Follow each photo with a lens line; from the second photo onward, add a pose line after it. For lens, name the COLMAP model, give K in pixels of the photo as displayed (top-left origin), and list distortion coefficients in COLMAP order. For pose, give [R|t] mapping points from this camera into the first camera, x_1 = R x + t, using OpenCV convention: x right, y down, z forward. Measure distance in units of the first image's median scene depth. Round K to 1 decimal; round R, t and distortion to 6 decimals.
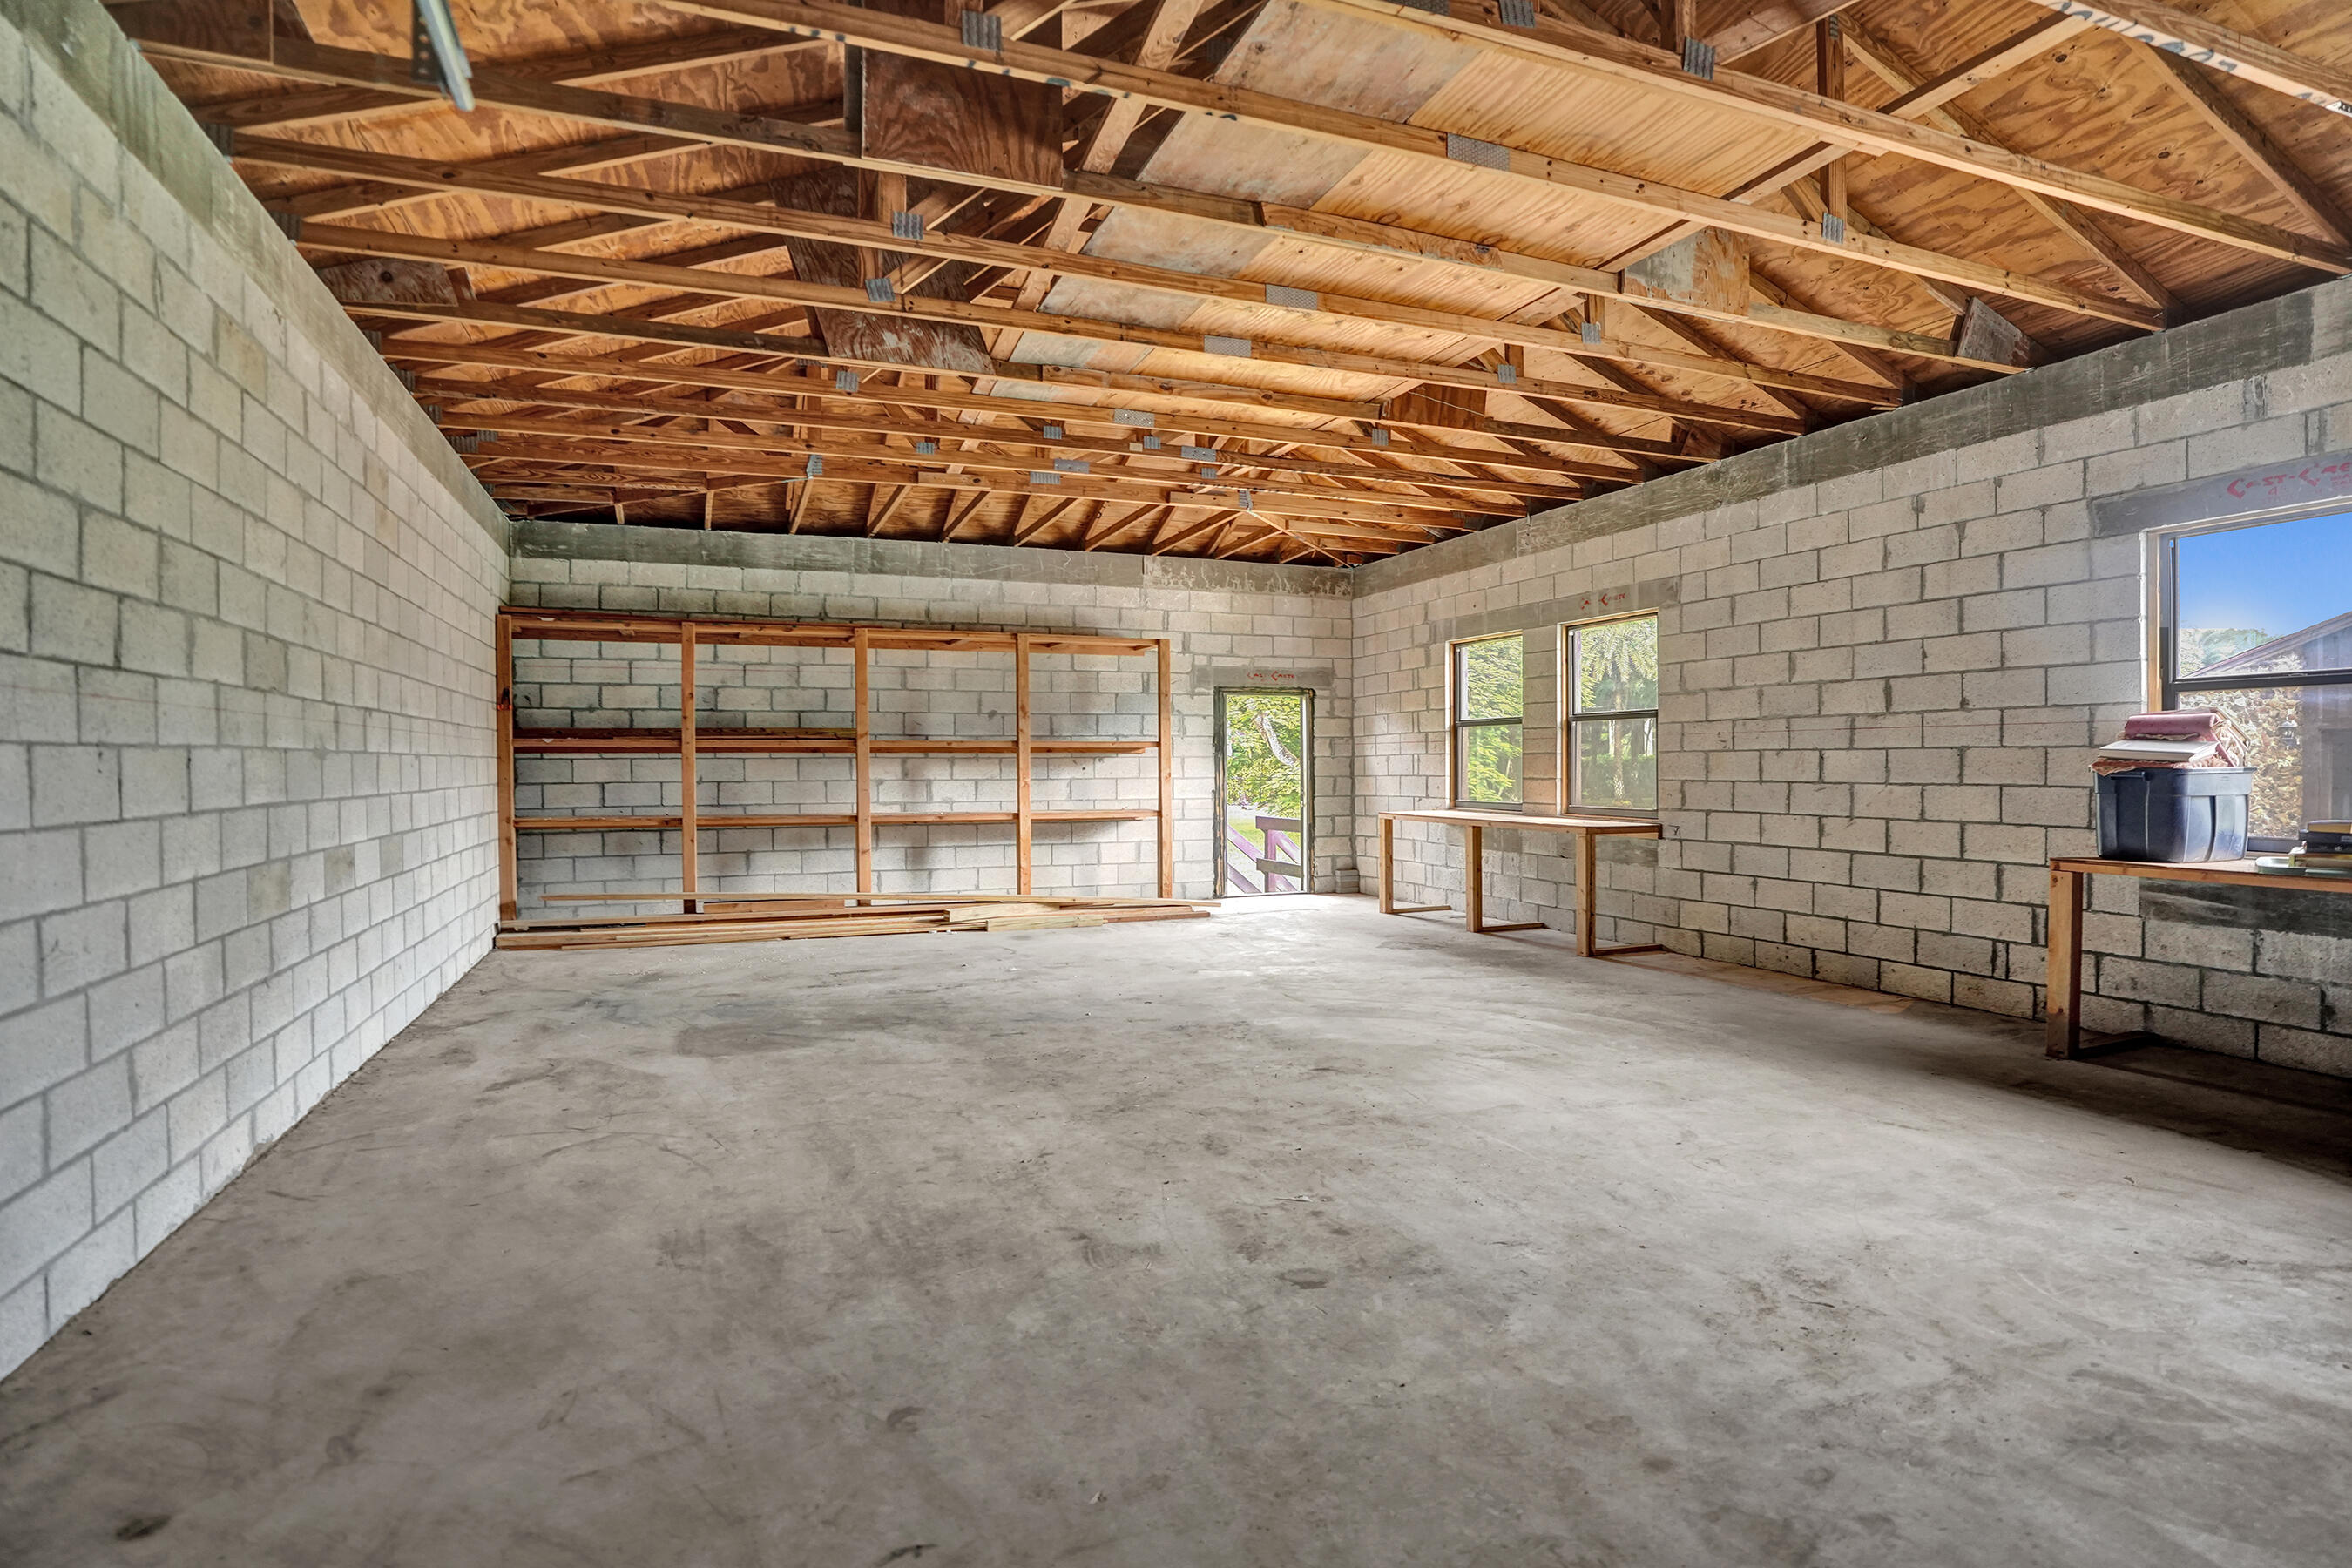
lens RADIAL K [[1291.9, 0, 1176.4], [0, 1291.9, 790.5], [0, 0, 1]] dist [-0.066742, 0.023575]
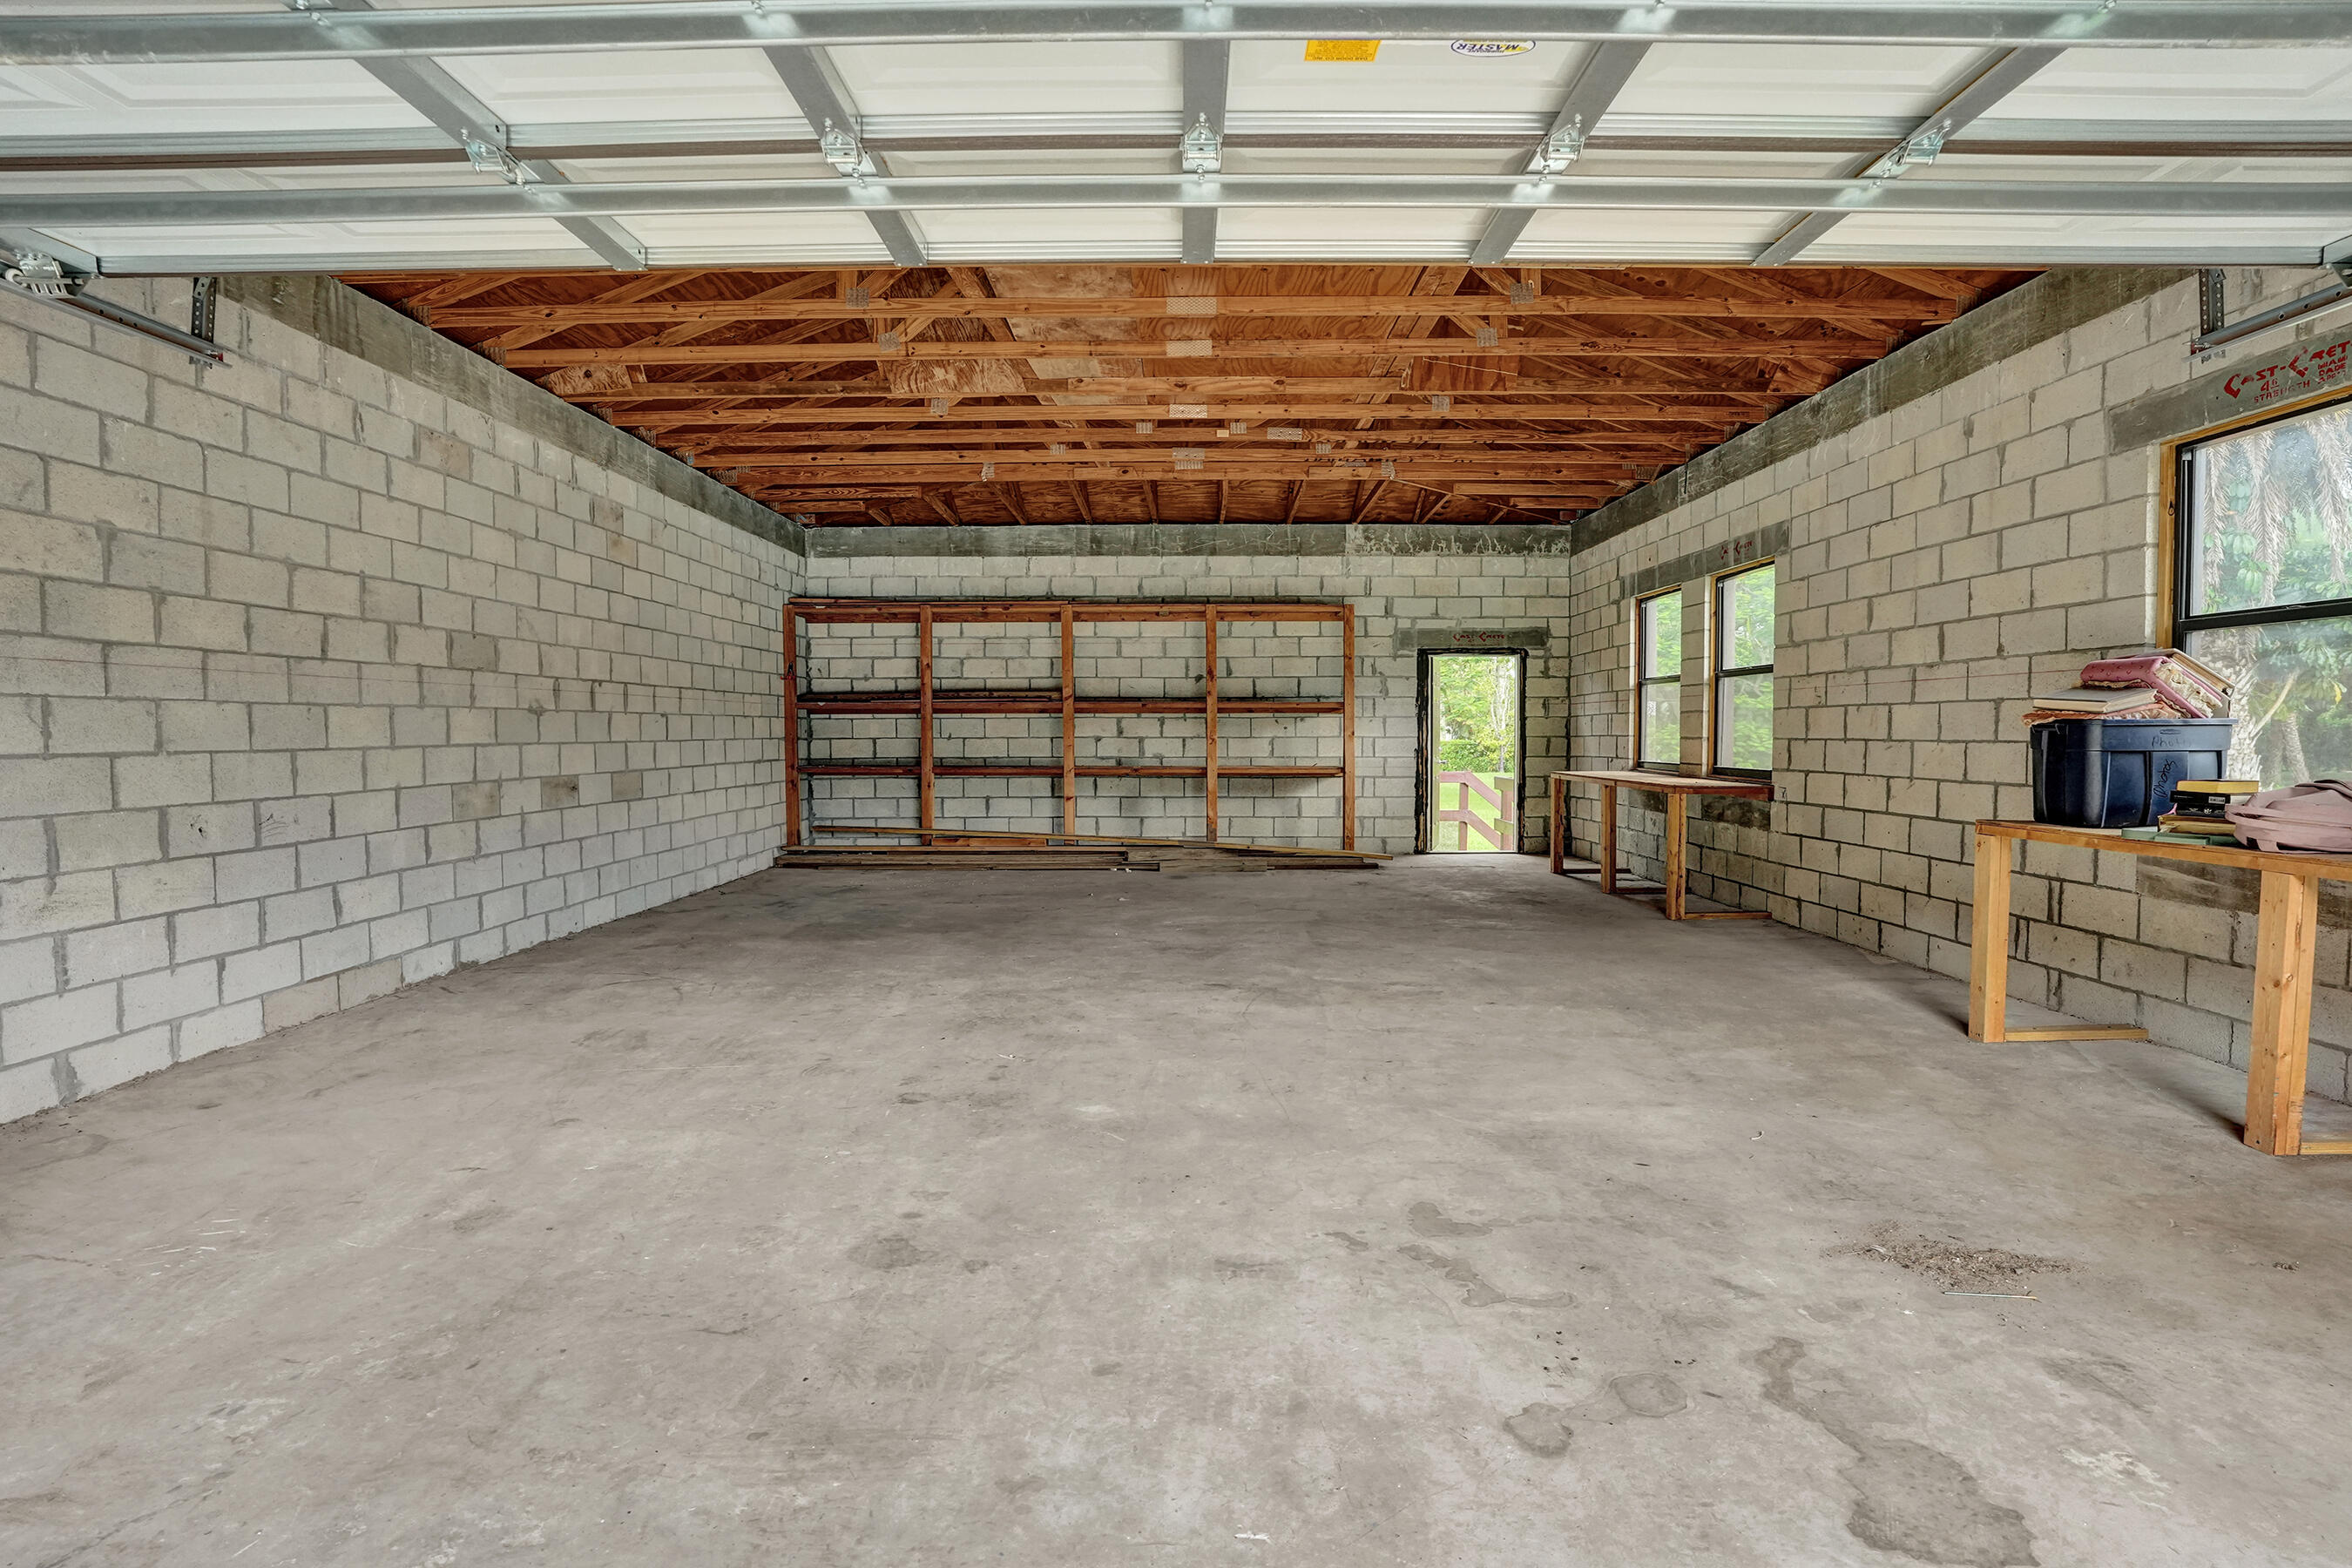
lens RADIAL K [[1291.9, 0, 1127.7], [0, 1291.9, 802.2], [0, 0, 1]] dist [-0.066742, 0.023575]
pose [[0.913474, 0.024038, -0.406187, 0.339593], [-0.009864, 0.999268, 0.036955, 0.009178], [0.406779, -0.029751, 0.913042, -0.049041]]
